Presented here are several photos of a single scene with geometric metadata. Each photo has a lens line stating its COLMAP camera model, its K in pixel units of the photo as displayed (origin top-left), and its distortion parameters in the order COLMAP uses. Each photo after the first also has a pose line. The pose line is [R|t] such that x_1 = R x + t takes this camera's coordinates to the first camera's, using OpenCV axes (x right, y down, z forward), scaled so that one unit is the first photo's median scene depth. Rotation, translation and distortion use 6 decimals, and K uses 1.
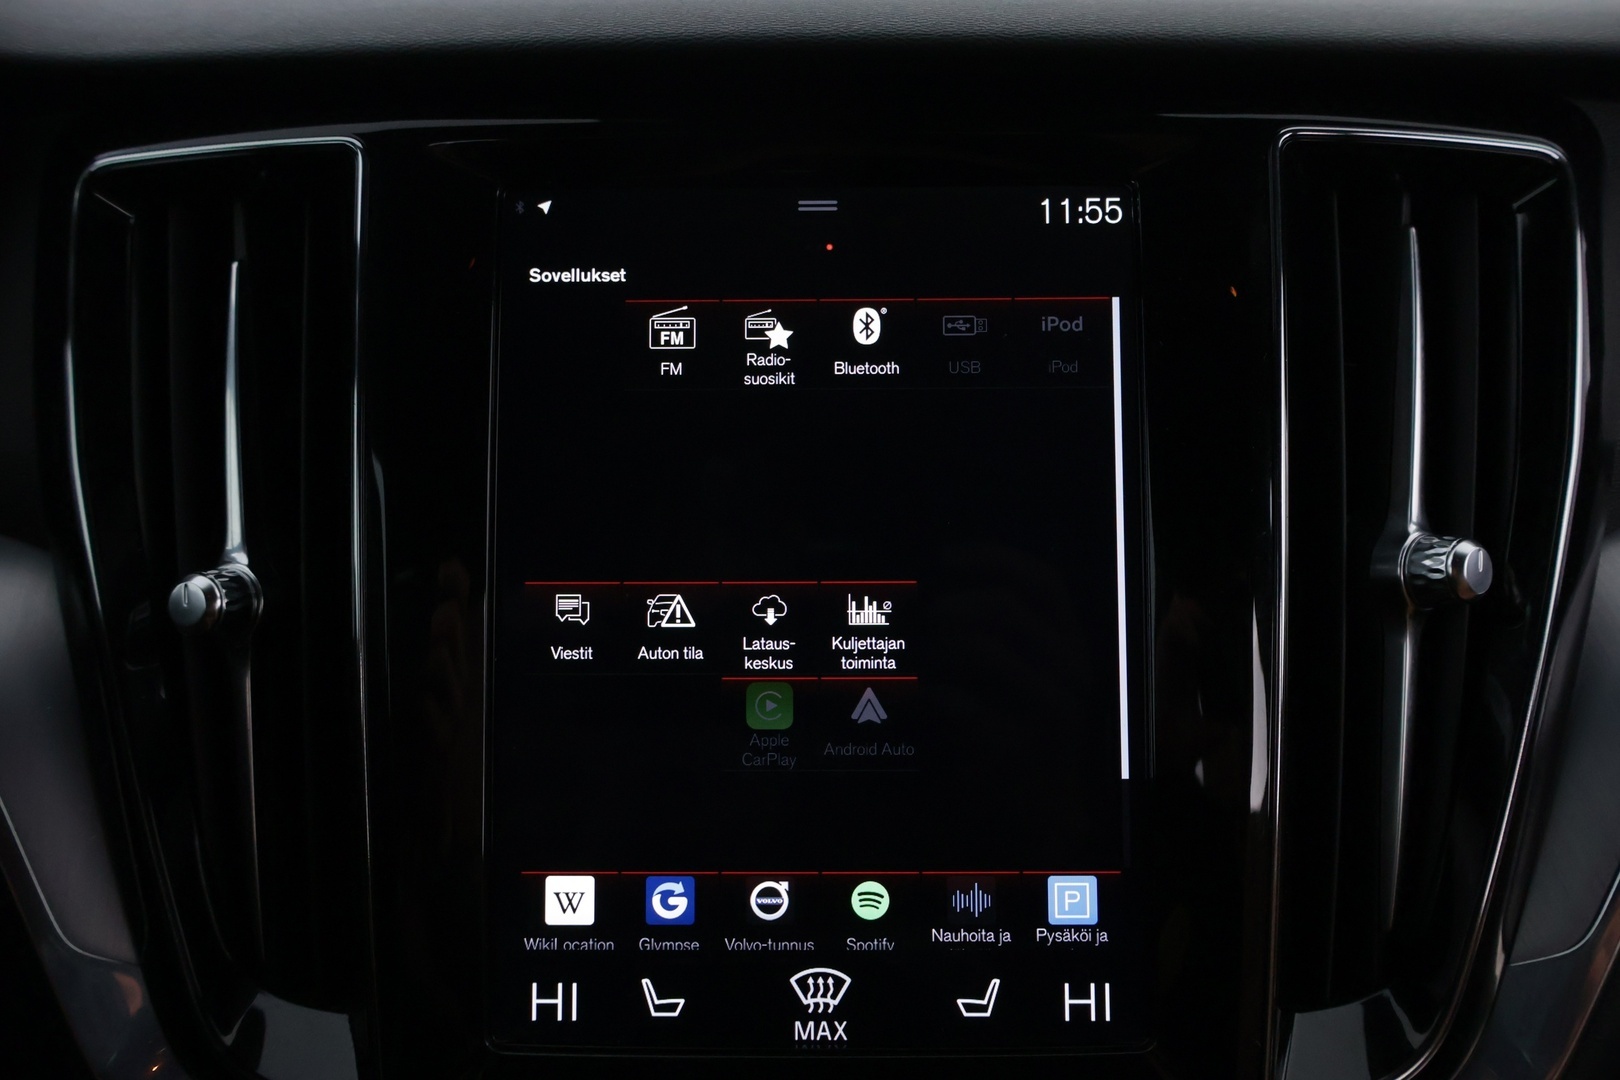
lens RADIAL K [[1357.3, 0, 800.6], [0, 1357.3, 542.7], [0, 0, 1]] dist [0.003774, 0.000239]
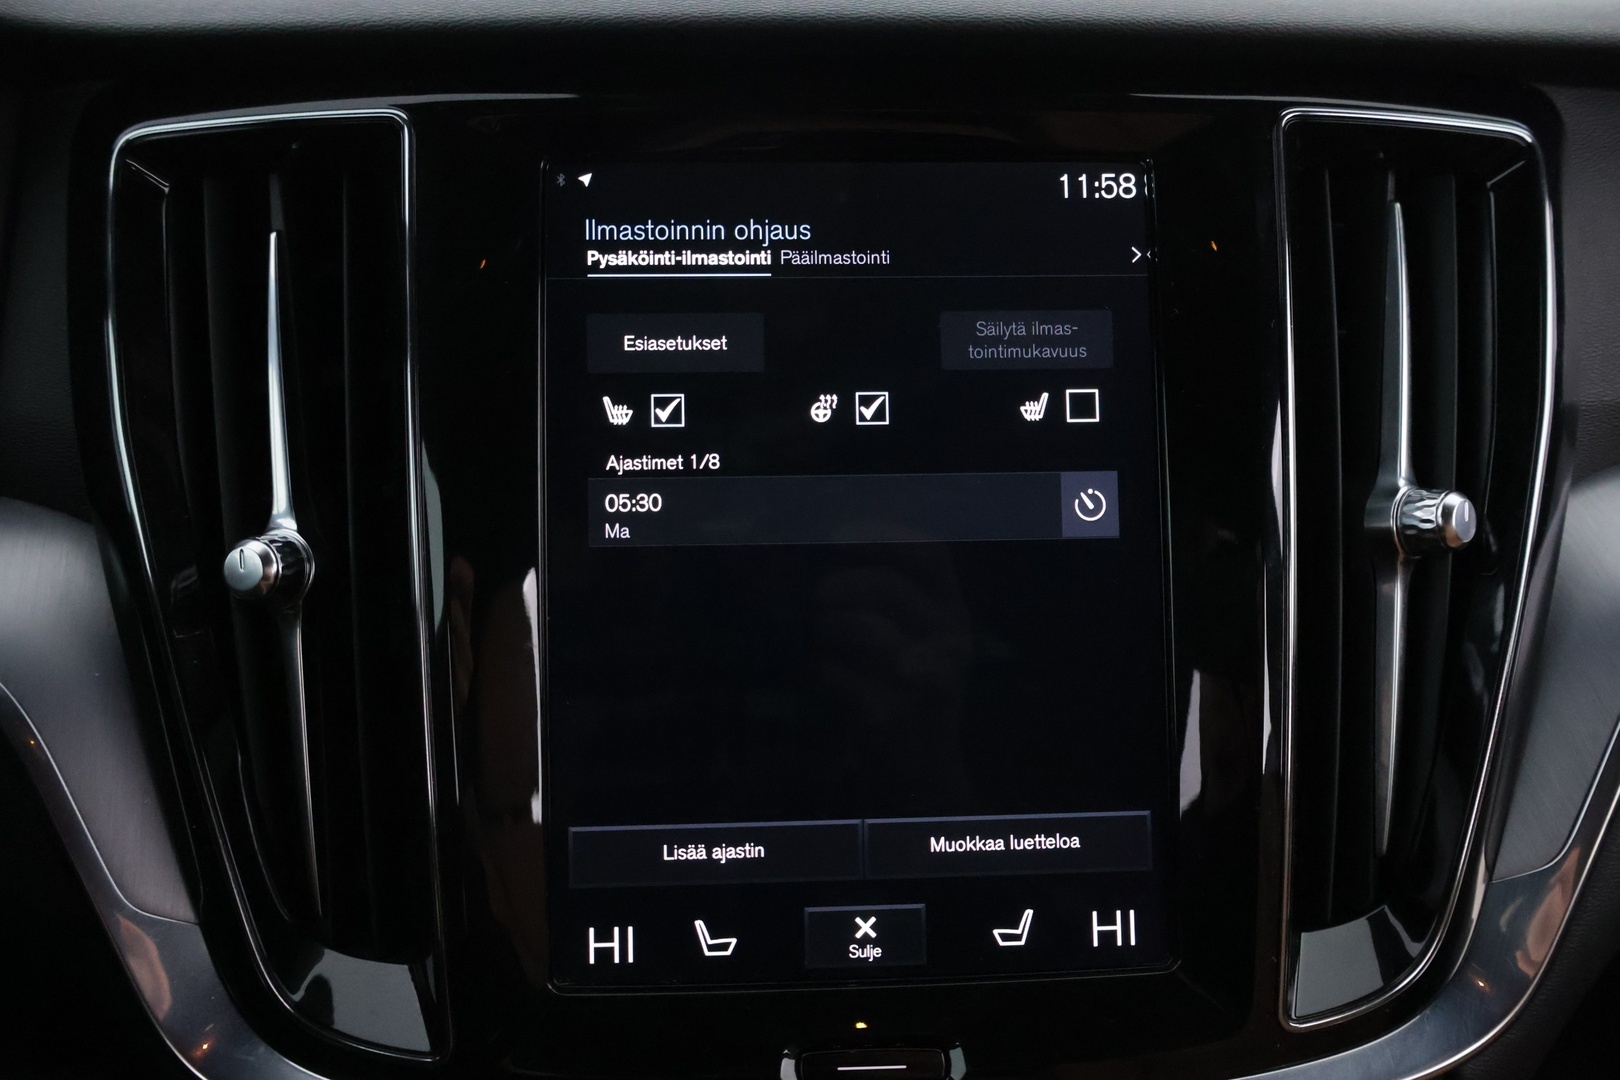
lens RADIAL K [[1357.3, 0, 800.6], [0, 1357.3, 542.7], [0, 0, 1]] dist [0.003774, 0.000239]
pose [[0.997441, -0.013228, 0.070256, -0.104310], [0.012191, 0.999811, 0.015161, 0.015035], [-0.070443, -0.014265, 0.997414, -0.044675]]
